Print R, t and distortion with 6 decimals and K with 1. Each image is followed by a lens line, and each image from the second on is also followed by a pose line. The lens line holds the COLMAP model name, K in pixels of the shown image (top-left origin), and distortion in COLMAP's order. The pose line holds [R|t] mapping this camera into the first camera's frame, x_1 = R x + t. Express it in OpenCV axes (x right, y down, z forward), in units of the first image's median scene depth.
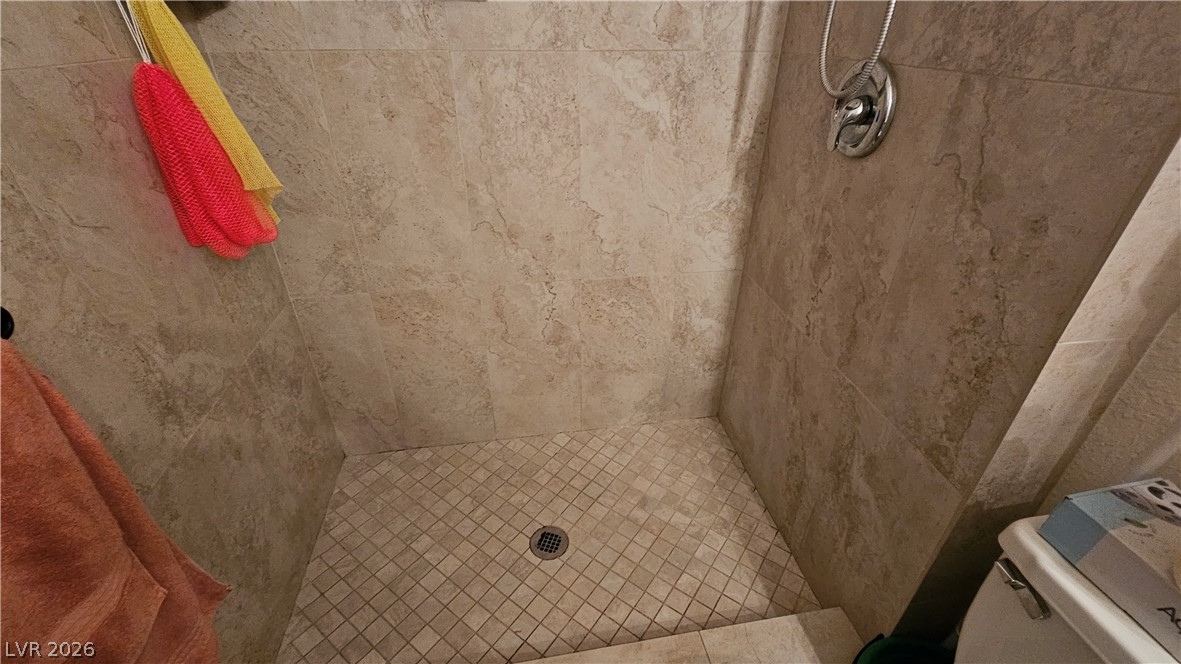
lens RADIAL K [[488.4, 0, 587.9], [0, 488.4, 326.9], [0, 0, 1]] dist [-0.000707, -0.000442]
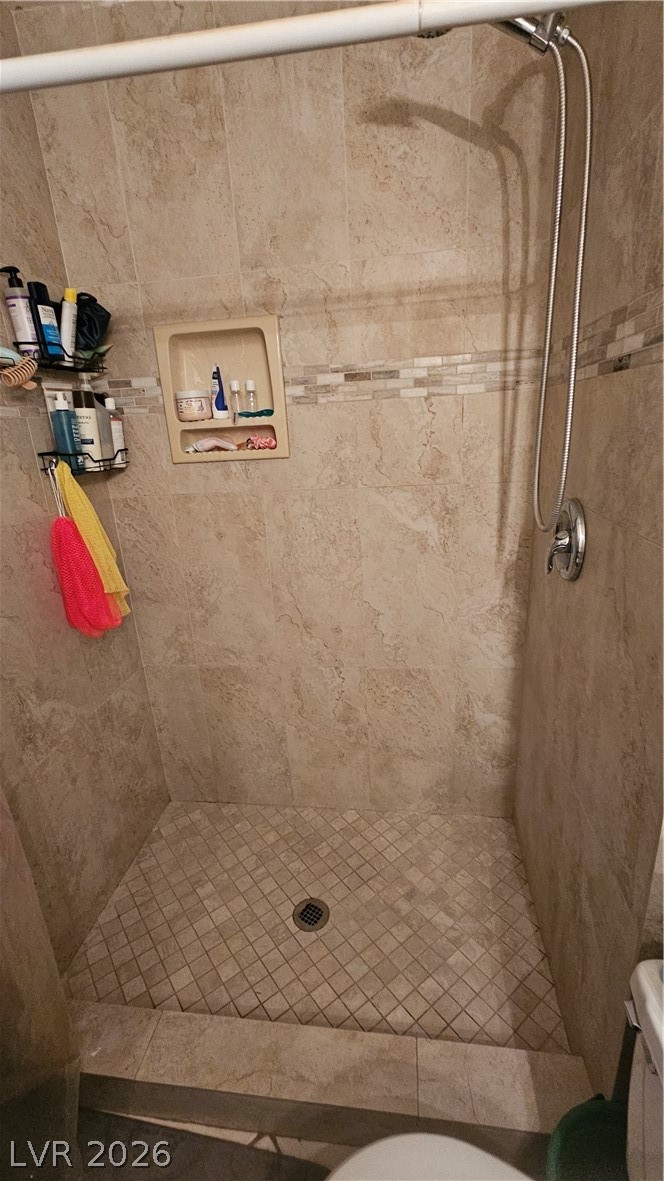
lens RADIAL K [[488.4, 0, 332.8], [0, 488.4, 599.6], [0, 0, 1]] dist [-0.000707, -0.000442]
pose [[0.955890, 0.038501, -0.291189, 0.254181], [-0.096330, 0.977633, -0.186961, -0.033267], [0.277478, 0.206765, 0.938219, -0.124721]]
